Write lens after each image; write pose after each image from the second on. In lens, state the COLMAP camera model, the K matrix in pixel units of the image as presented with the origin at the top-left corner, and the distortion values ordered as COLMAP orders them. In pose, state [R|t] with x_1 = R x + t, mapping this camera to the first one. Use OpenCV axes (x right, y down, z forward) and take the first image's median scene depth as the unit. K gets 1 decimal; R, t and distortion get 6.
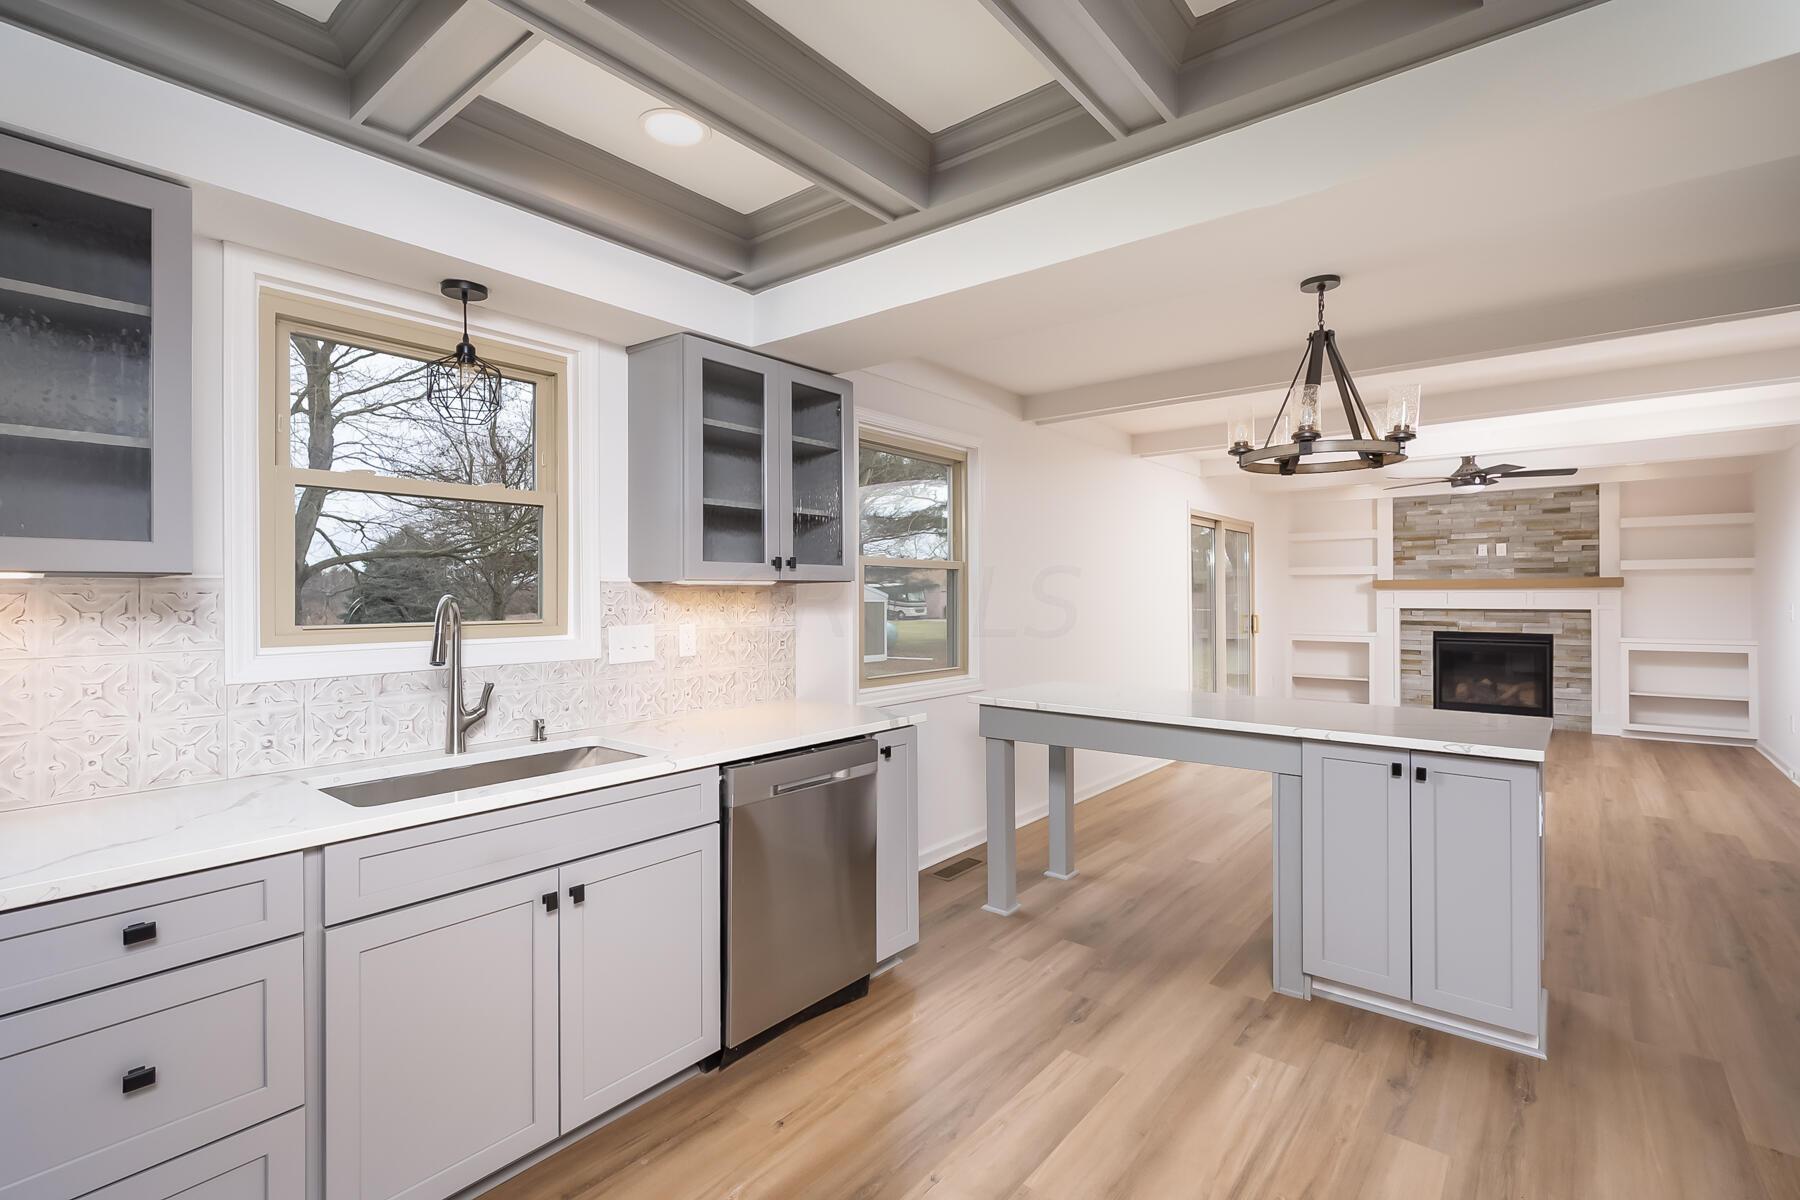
lens RADIAL K [[823.9, 0, 898.9], [0, 823.9, 588.2], [0, 0, 1]] dist [-0.000355, -0.000205]
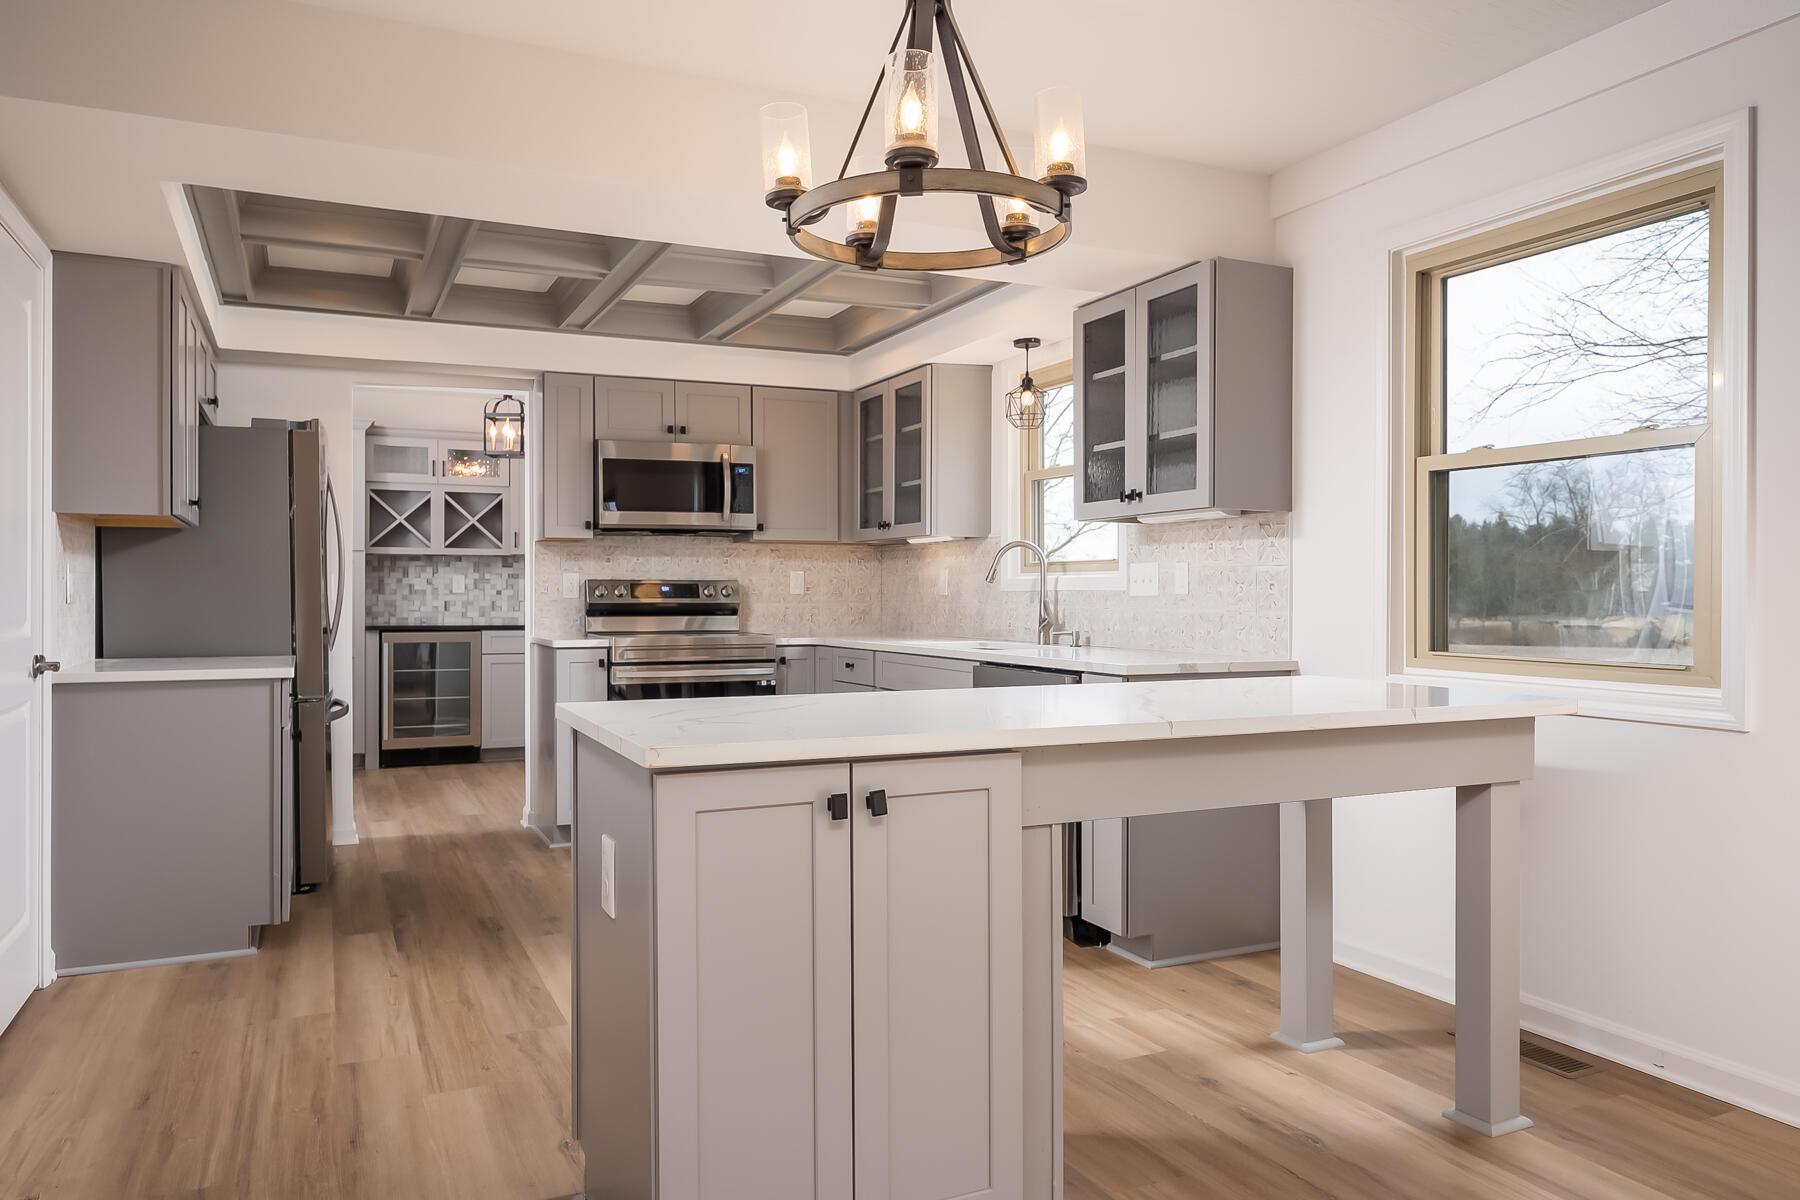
lens RADIAL K [[1274.4, 0, 900.1], [0, 1274.4, 600.9], [0, 0, 1]] dist [0.002005, 0.000372]
pose [[-0.439278, 0.007464, -0.898320, 1.299440], [0.004871, 0.999971, 0.005926, 0.080999], [0.898338, -0.001773, -0.439301, 1.384839]]
